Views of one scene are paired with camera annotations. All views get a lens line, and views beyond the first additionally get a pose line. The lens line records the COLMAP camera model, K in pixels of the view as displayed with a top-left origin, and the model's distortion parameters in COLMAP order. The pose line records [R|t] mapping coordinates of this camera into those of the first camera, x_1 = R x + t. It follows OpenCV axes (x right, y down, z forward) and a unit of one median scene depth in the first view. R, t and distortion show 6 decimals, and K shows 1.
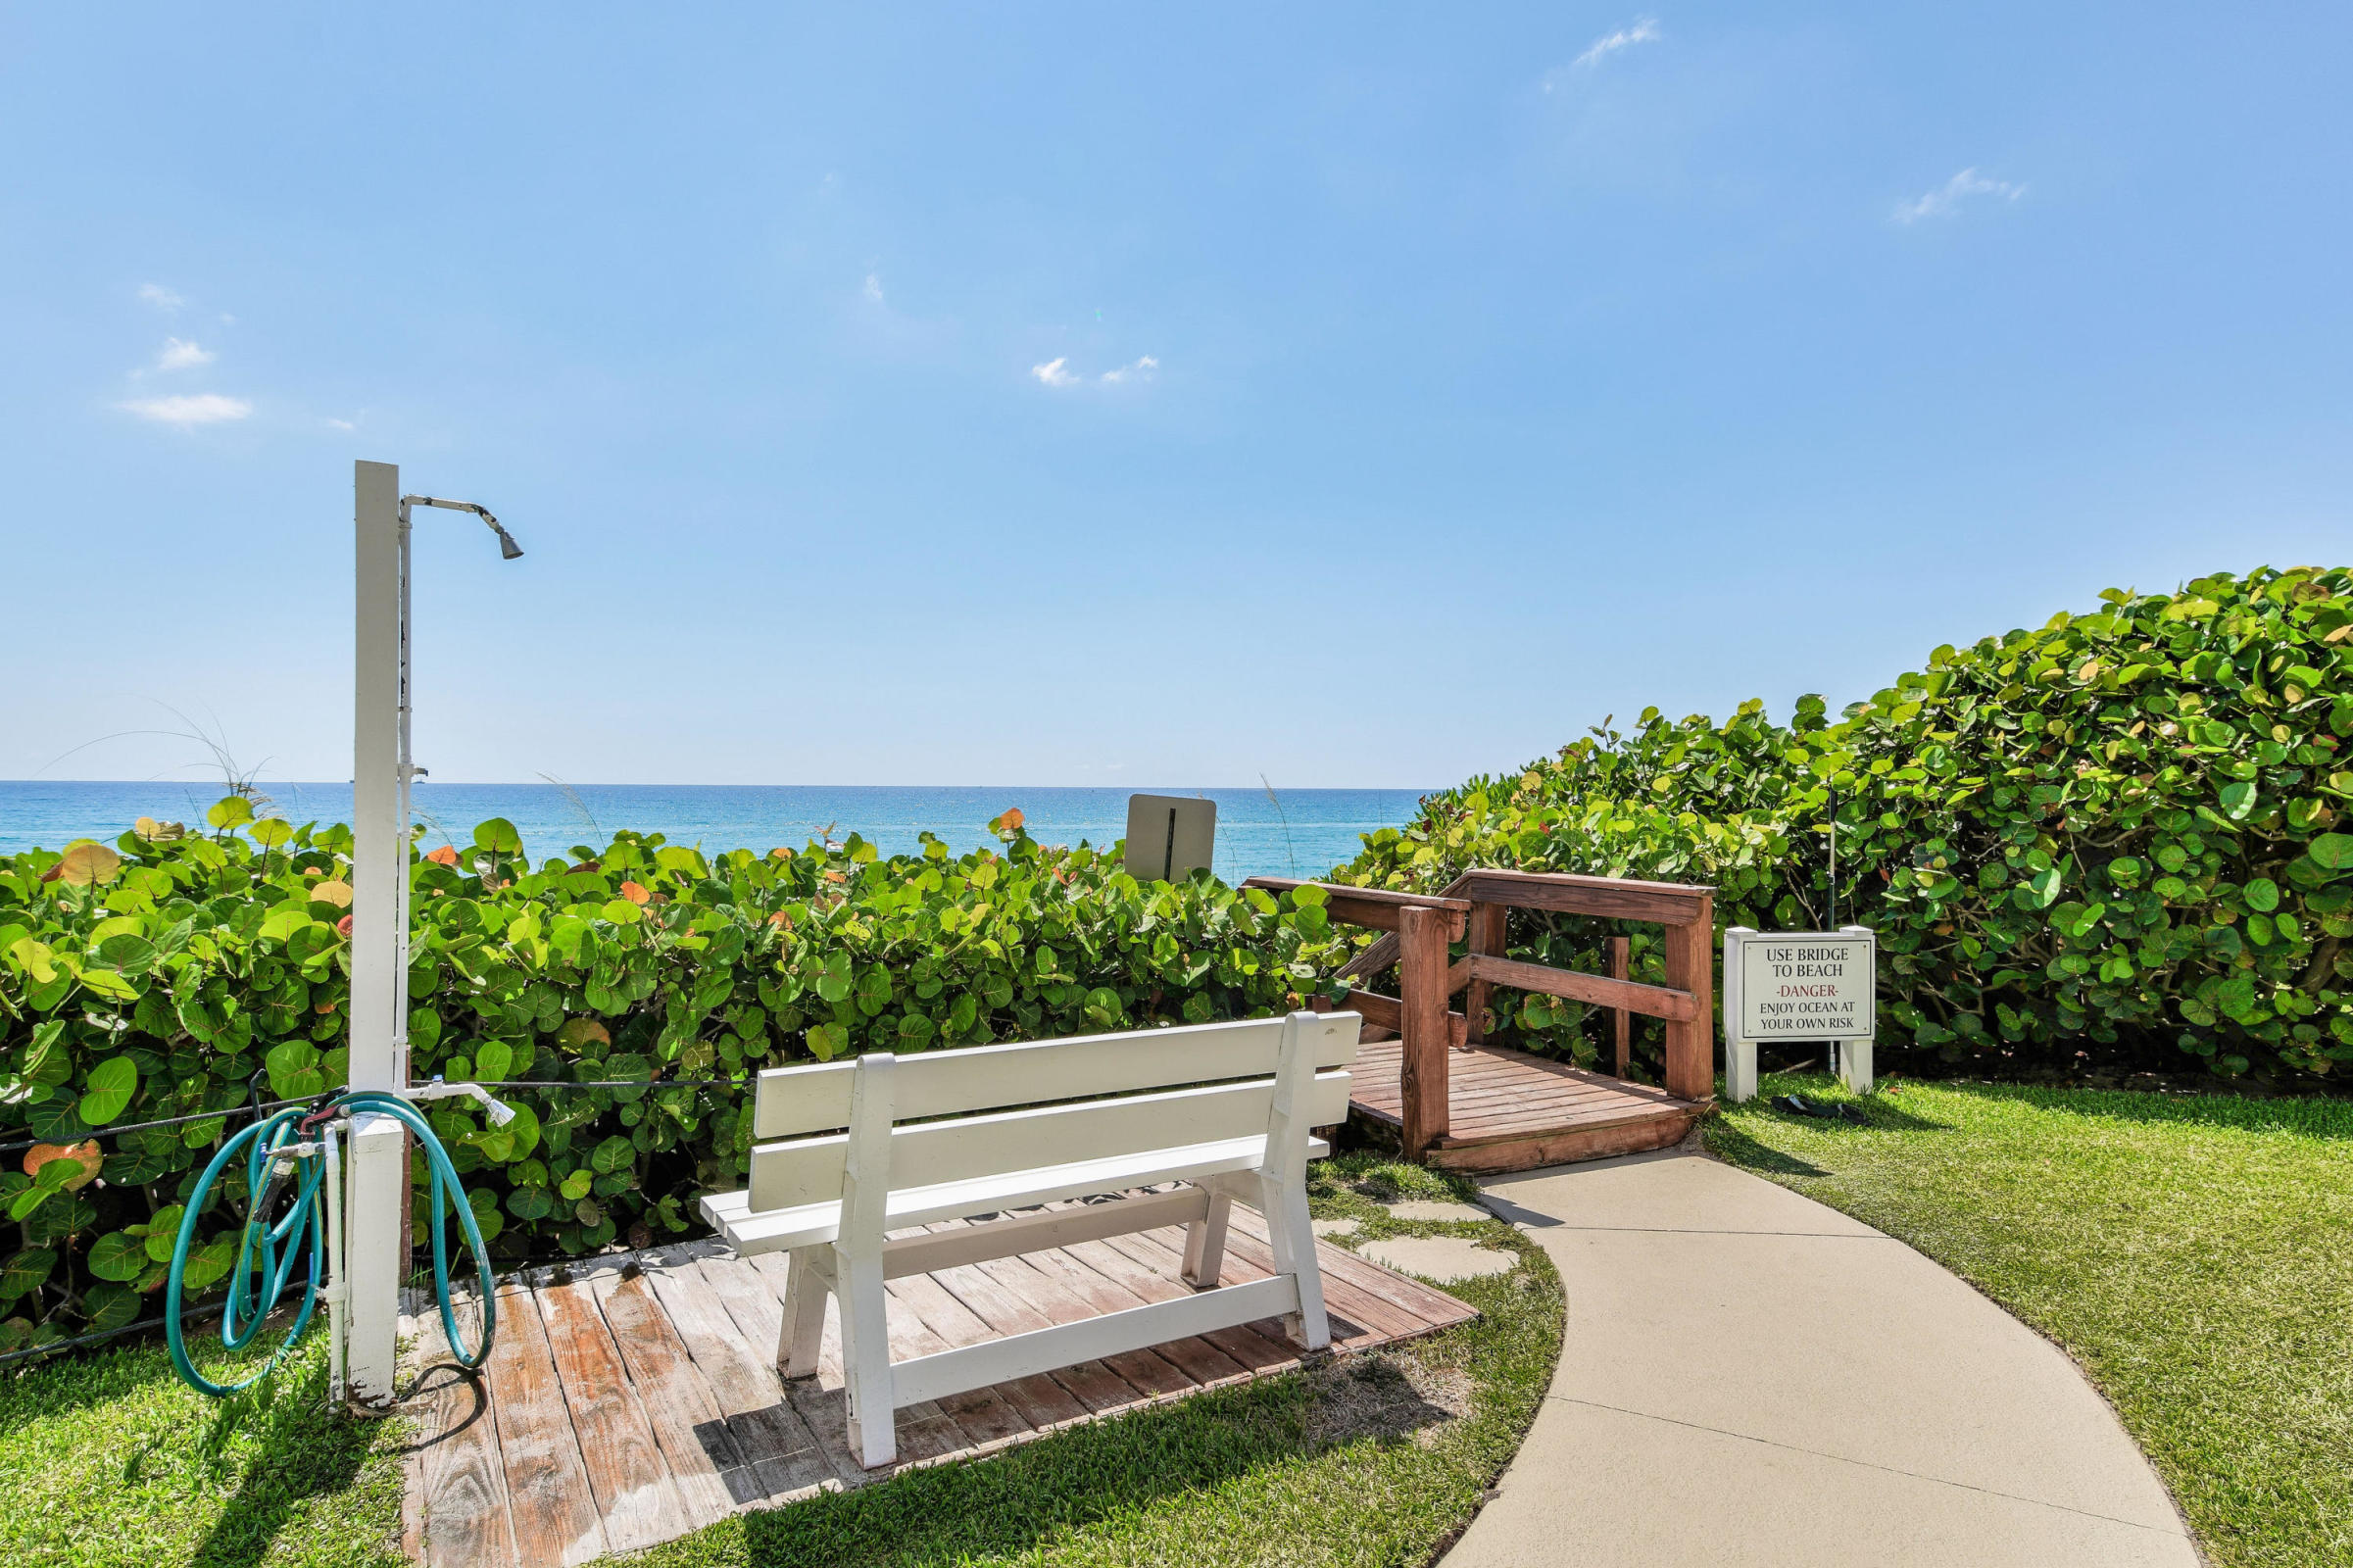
lens RADIAL K [[1386.8, 0, 1118.8], [0, 1386.8, 777.6], [0, 0, 1]] dist [0.063817, -0.000134]
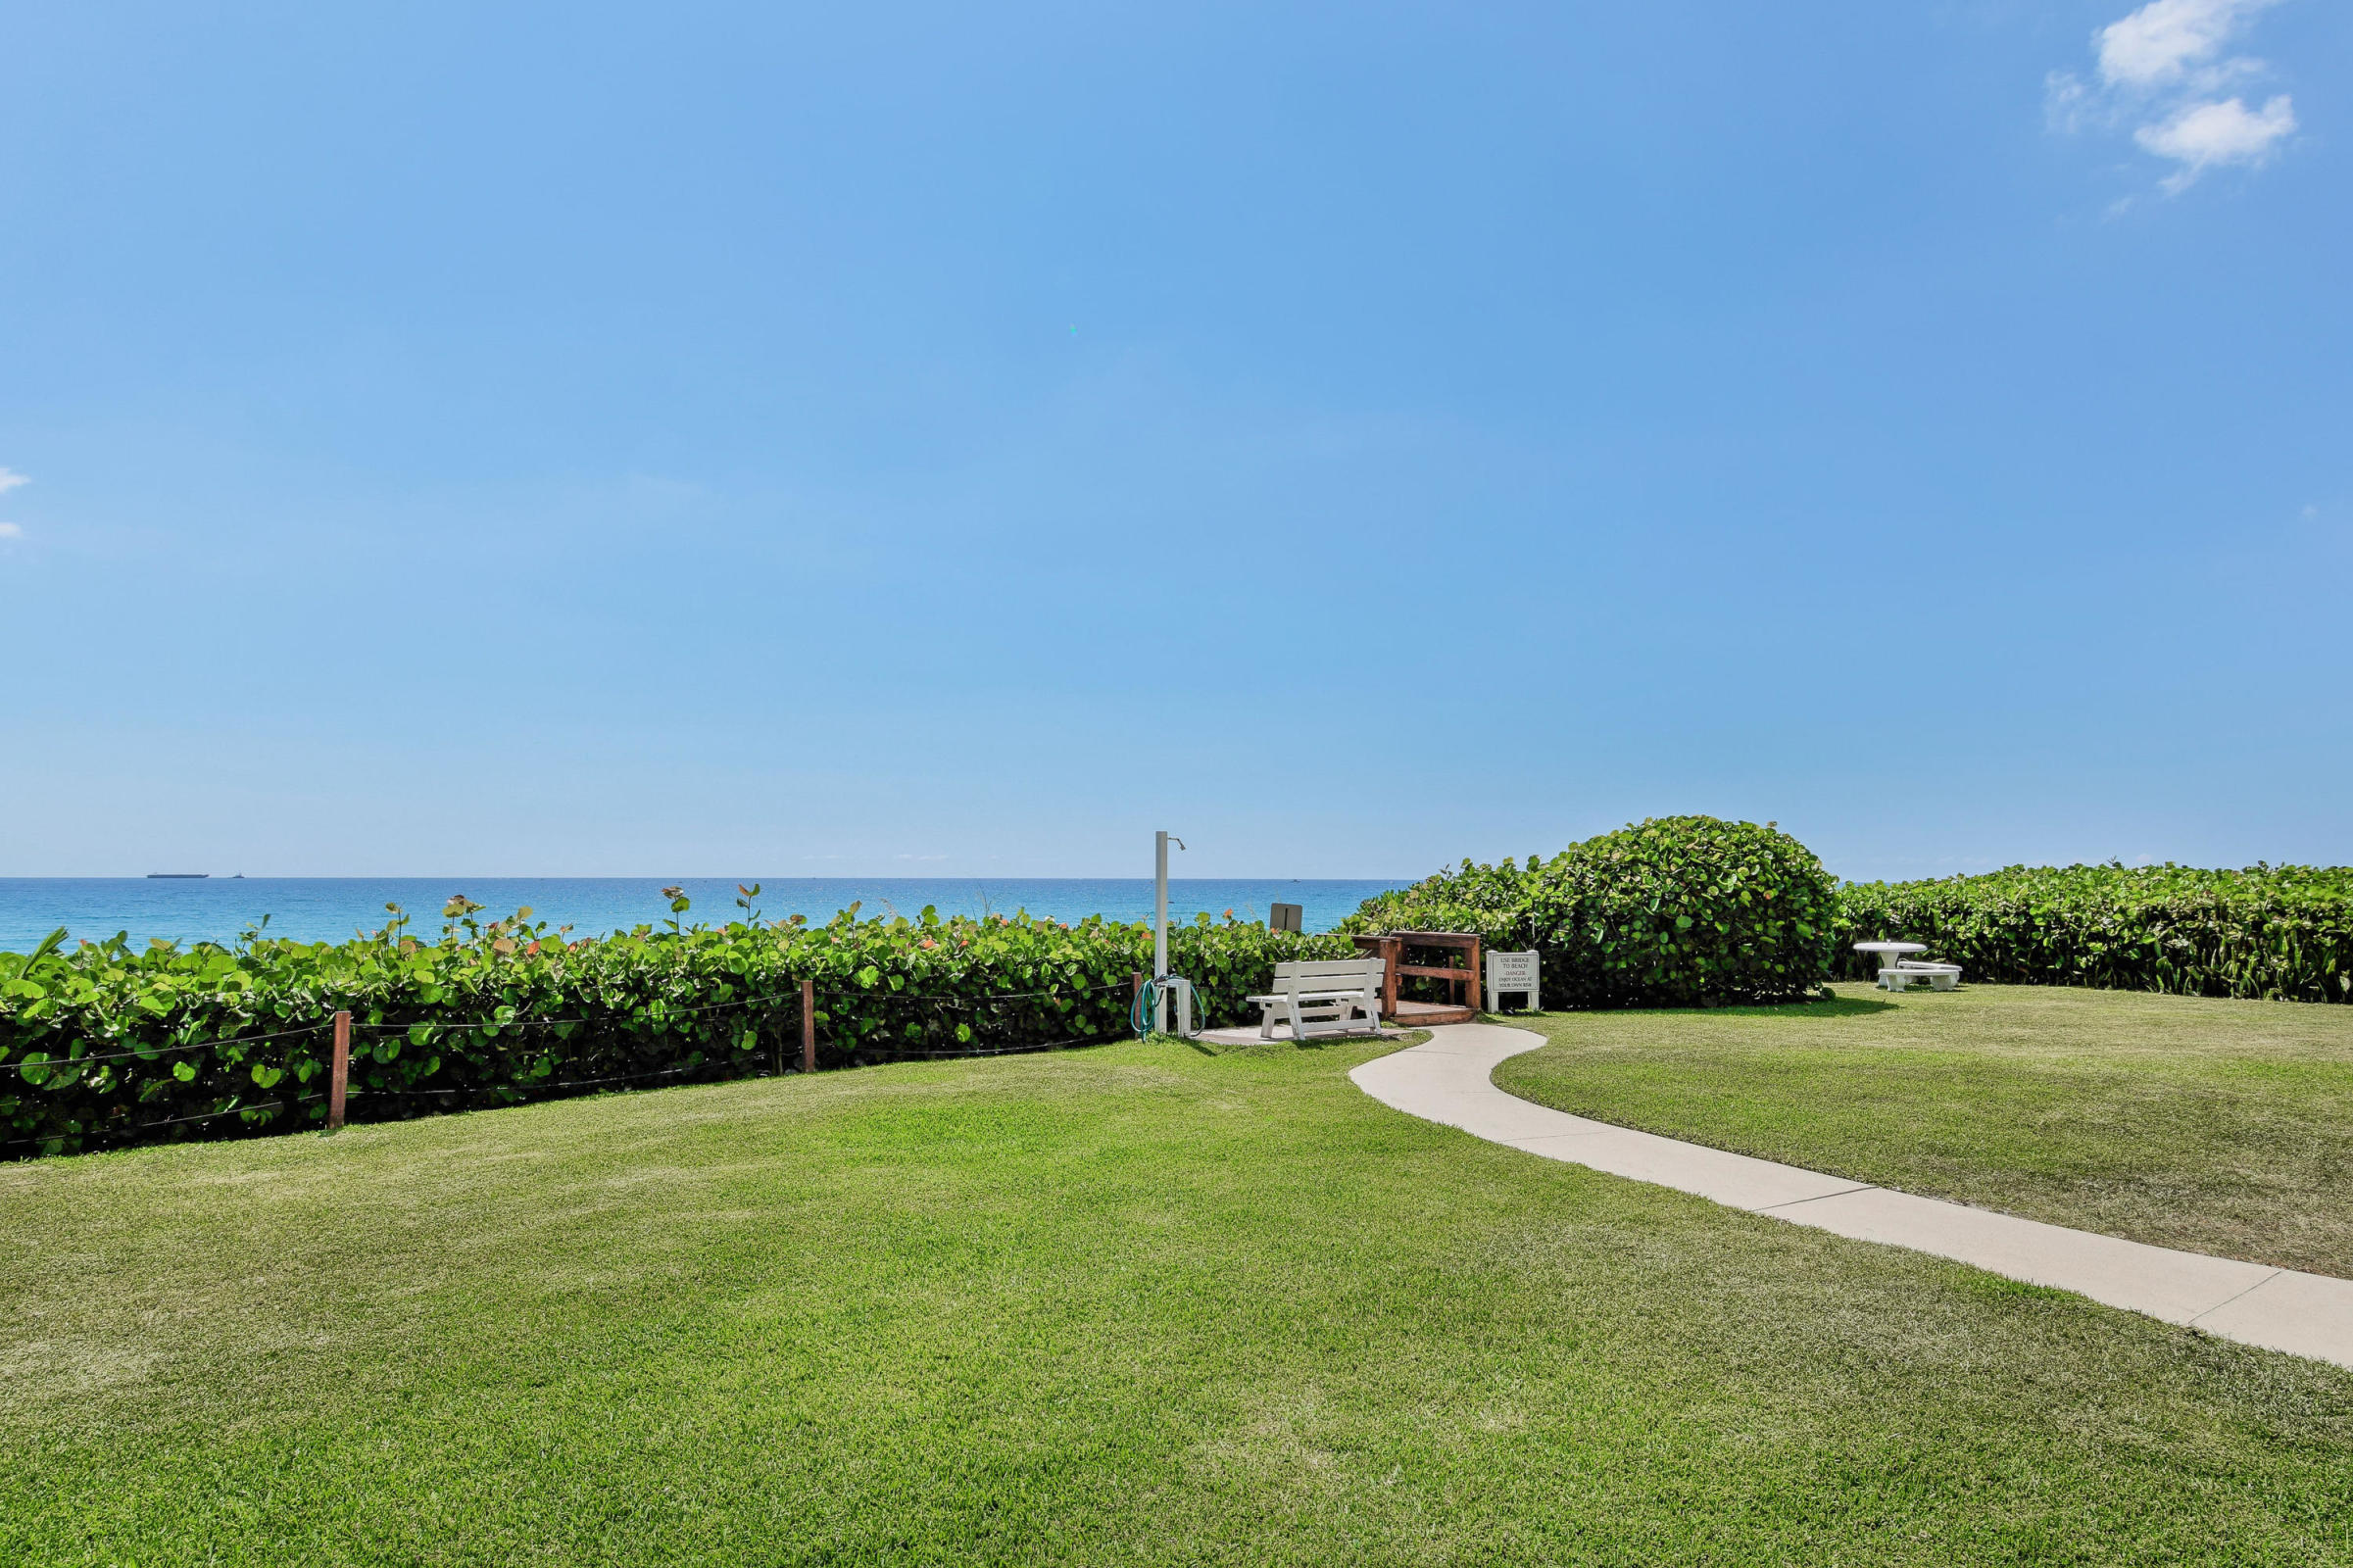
lens RADIAL K [[1386.8, 0, 1118.8], [0, 1386.8, 777.6], [0, 0, 1]] dist [0.063817, -0.000134]
pose [[0.995357, 0.005784, 0.096075, -0.507478], [0.000564, 0.997825, -0.065920, -0.048160], [-0.096248, 0.065668, 0.993189, -1.533387]]
